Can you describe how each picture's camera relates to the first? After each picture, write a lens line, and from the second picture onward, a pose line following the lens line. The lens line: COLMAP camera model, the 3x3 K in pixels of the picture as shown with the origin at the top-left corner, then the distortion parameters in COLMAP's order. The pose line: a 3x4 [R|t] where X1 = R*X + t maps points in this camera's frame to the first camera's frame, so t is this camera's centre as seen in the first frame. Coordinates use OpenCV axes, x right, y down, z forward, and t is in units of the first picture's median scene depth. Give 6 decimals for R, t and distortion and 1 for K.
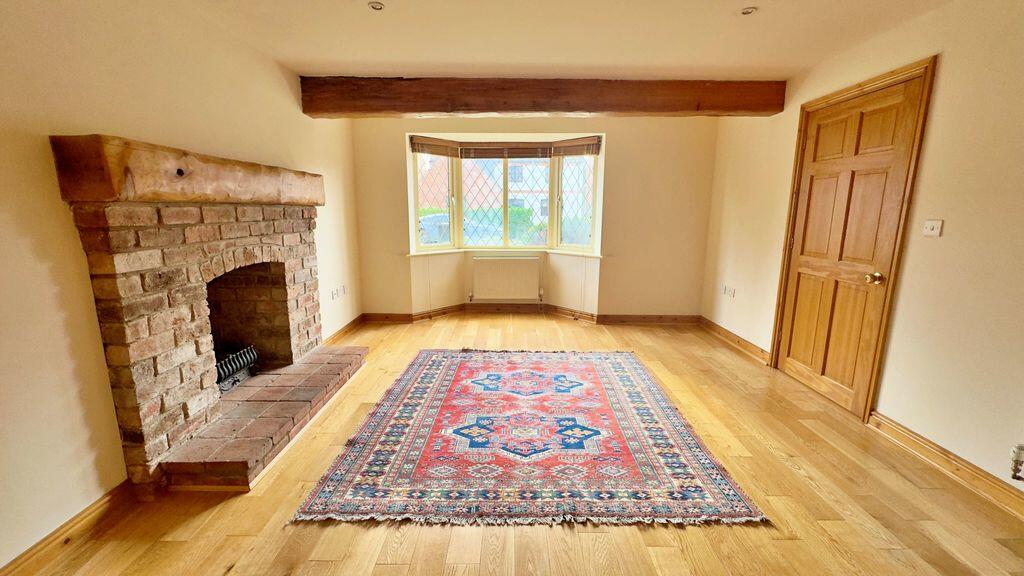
lens RADIAL K [[411.5, 0, 512.0], [0, 411.5, 288.0], [0, 0, 1]] dist [-0.001199, -0.000389]
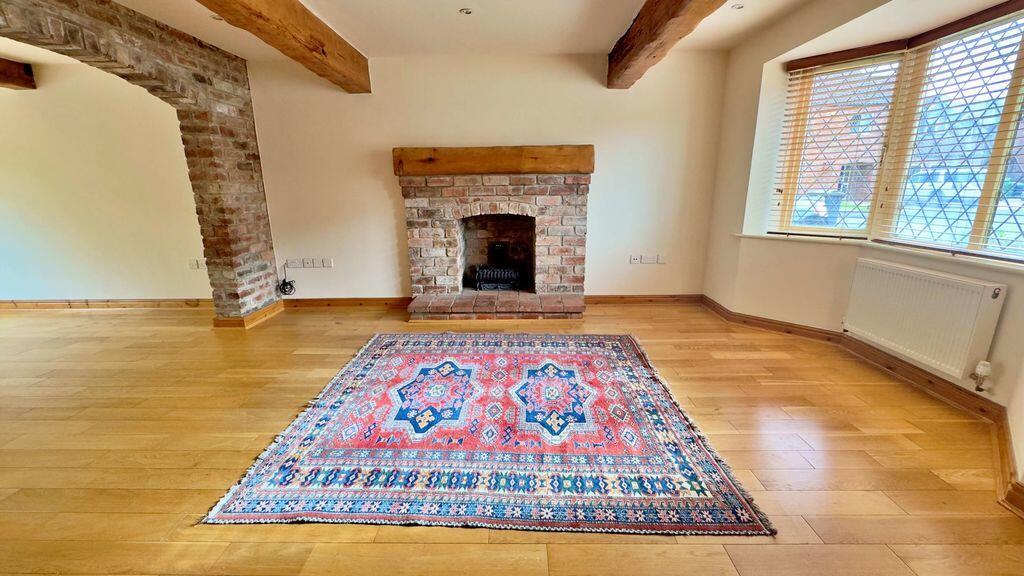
lens RADIAL K [[411.5, 0, 512.0], [0, 411.5, 288.0], [0, 0, 1]] dist [-0.001199, -0.000389]
pose [[-0.021862, 0.239829, -0.970569, 0.972499], [-0.173500, 0.955160, 0.239930, -0.179504], [0.984591, 0.173639, 0.020729, 1.116478]]
